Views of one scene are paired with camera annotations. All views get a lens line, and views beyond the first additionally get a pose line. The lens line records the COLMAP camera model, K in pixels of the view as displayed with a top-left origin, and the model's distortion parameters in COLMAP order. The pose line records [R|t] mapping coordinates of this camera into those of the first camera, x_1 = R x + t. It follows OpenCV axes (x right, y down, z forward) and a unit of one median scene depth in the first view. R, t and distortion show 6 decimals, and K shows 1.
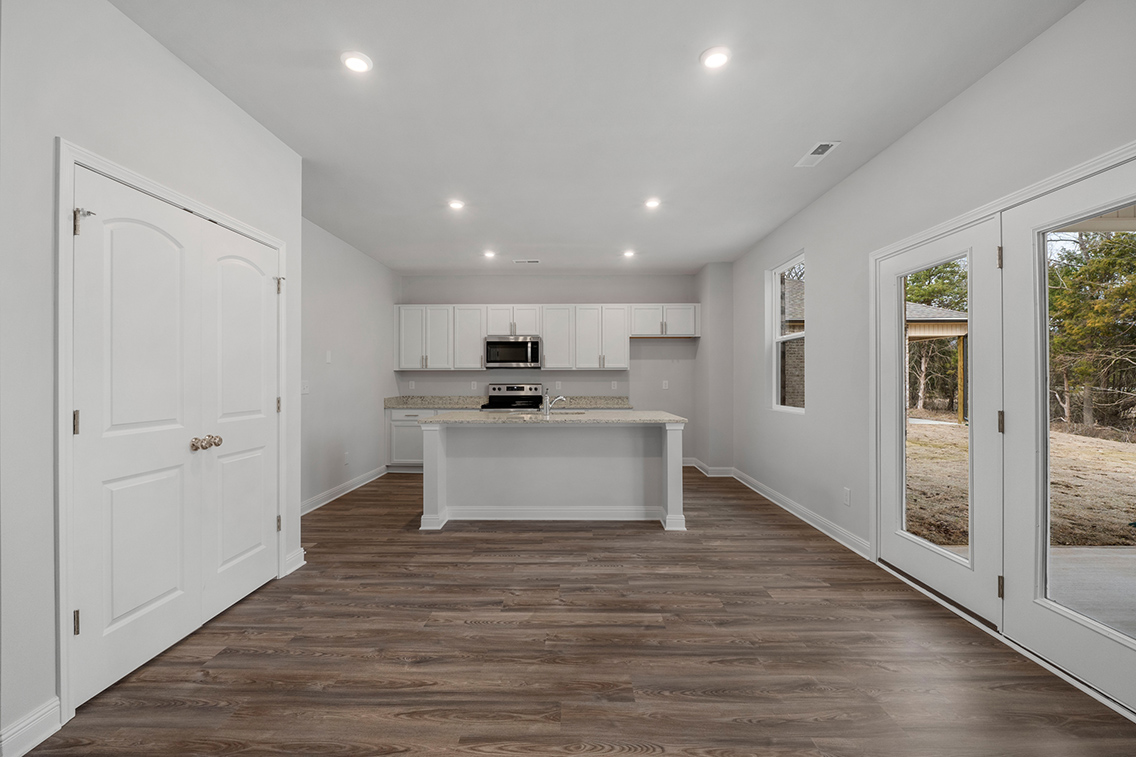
lens RADIAL K [[482.0, 0, 566.6], [0, 482.0, 374.1], [0, 0, 1]] dist [-0.010935, 0.000185]
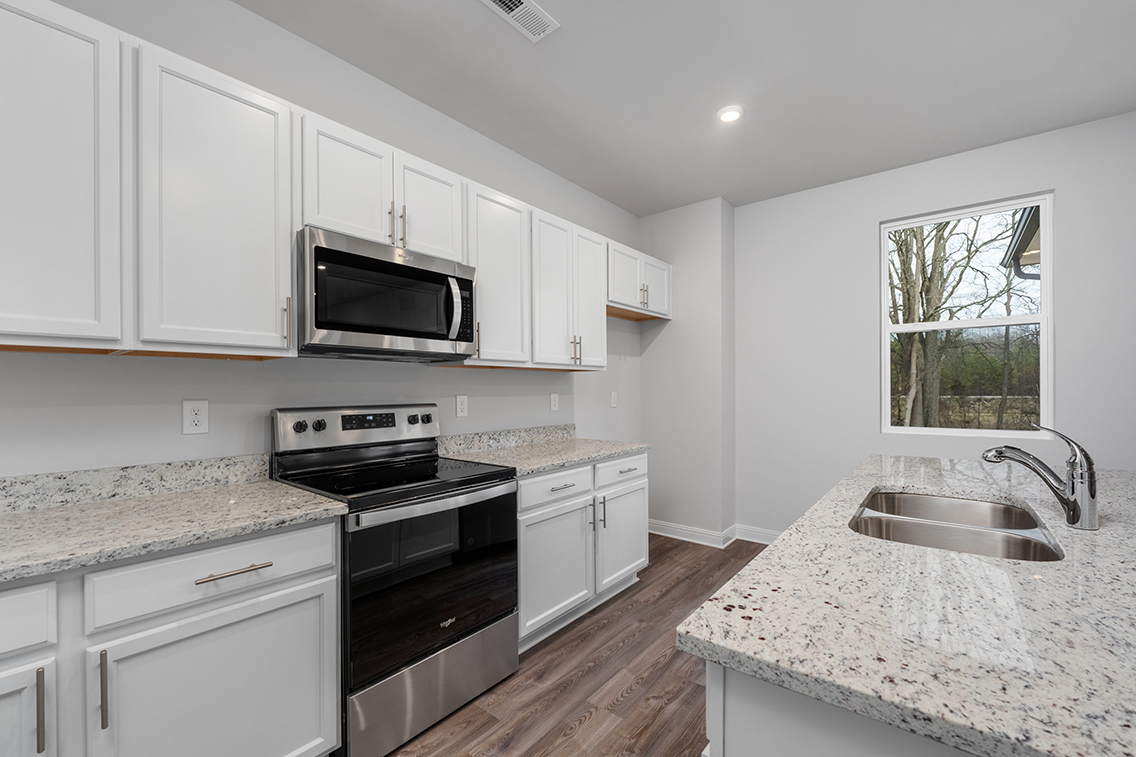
lens RADIAL K [[478.4, 0, 565.7], [0, 478.4, 388.1], [0, 0, 1]] dist [-0.002436, -0.000062]
pose [[0.613811, -0.002826, 0.789448, -0.283074], [-0.003430, 0.999975, 0.006247, 0.006484], [-0.789446, -0.006542, 0.613786, 0.727199]]
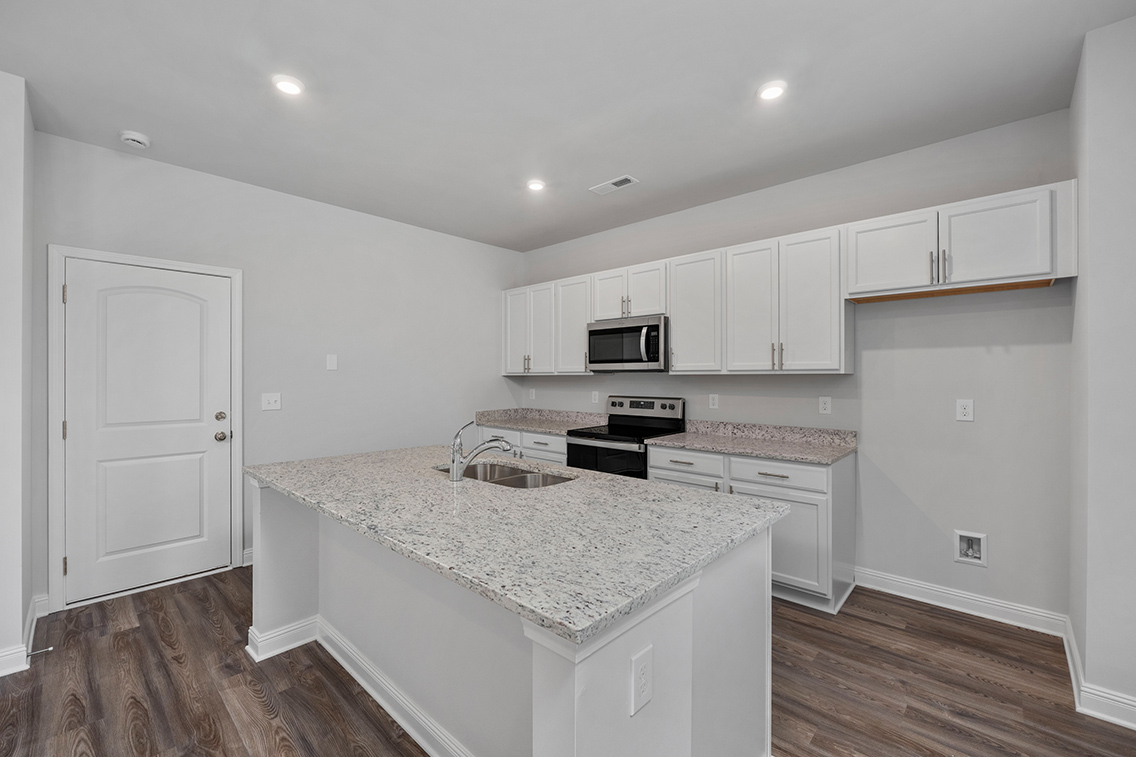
lens RADIAL K [[482.0, 0, 566.6], [0, 482.0, 374.1], [0, 0, 1]] dist [-0.010935, 0.000185]
pose [[0.738729, -0.005069, -0.673984, 0.239301], [0.010273, 0.999940, 0.003740, -0.012080], [0.673924, -0.009687, 0.738737, 0.501685]]
